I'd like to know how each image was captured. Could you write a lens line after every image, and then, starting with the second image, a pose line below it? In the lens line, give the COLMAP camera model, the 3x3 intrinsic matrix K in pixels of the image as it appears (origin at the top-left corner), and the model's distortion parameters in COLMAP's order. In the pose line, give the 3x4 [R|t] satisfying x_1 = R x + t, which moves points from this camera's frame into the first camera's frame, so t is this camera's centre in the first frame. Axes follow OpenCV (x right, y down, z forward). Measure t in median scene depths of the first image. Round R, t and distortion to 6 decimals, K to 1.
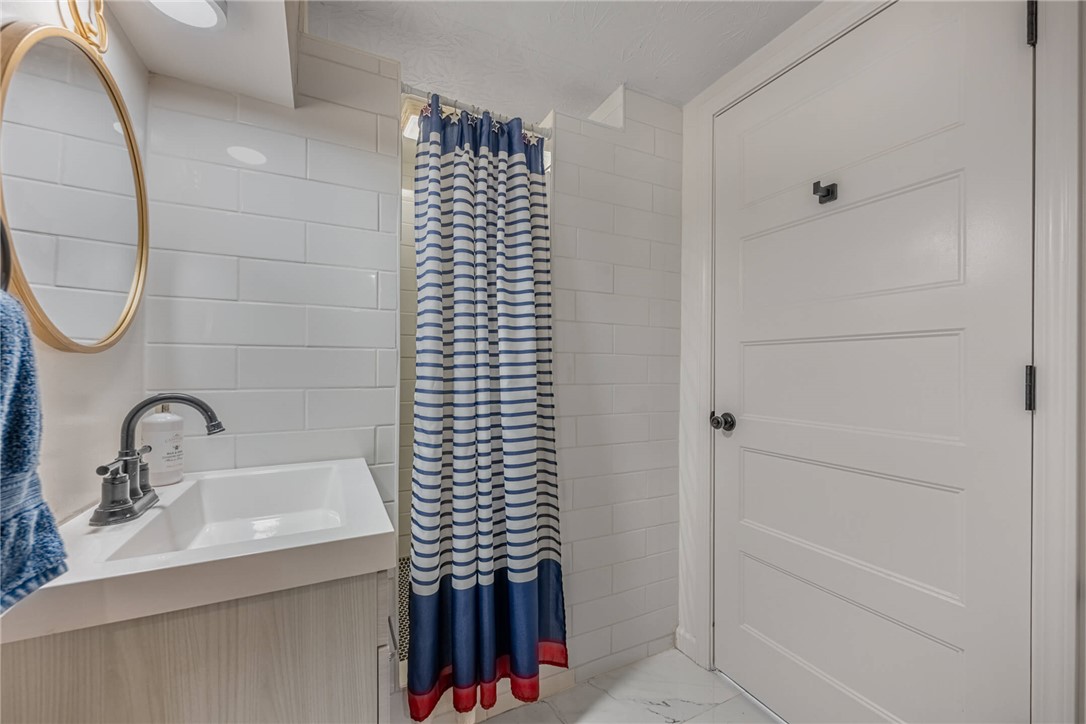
lens RADIAL K [[441.4, 0, 552.9], [0, 441.4, 368.1], [0, 0, 1]] dist [-0.002588, 0.000629]
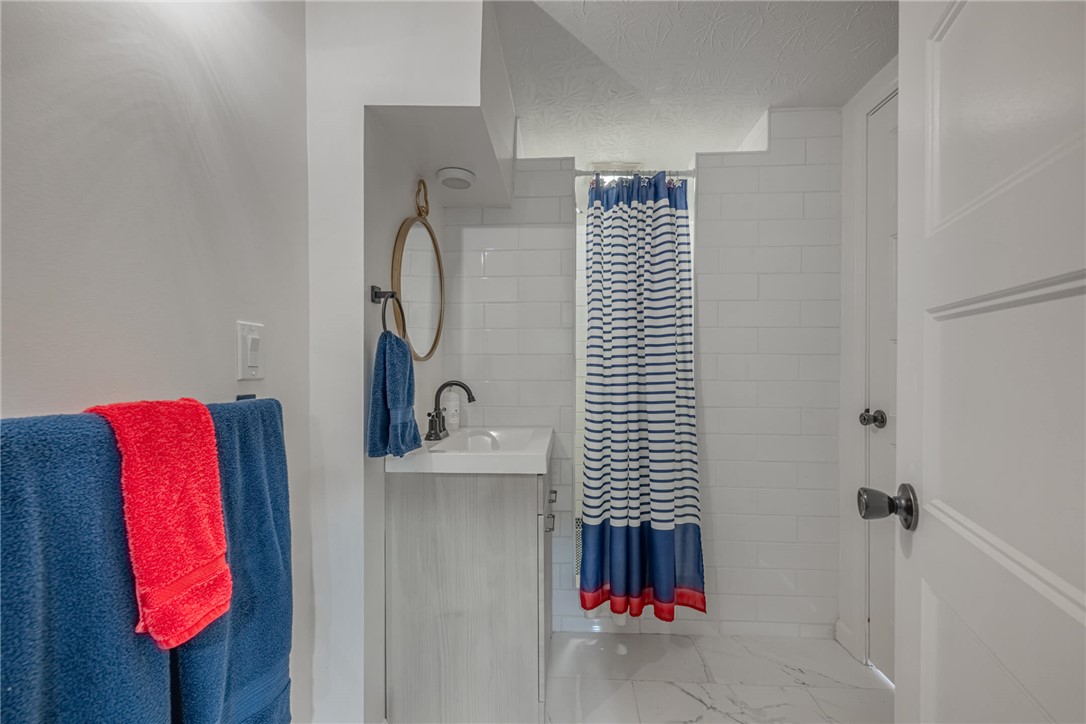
lens RADIAL K [[441.4, 0, 541.4], [0, 441.4, 368.2], [0, 0, 1]] dist [-0.002588, 0.000629]
pose [[0.865880, -0.005957, -0.500217, 0.264614], [0.005573, 0.999982, -0.002262, 0.004408], [0.500221, -0.000829, 0.865897, -0.293566]]
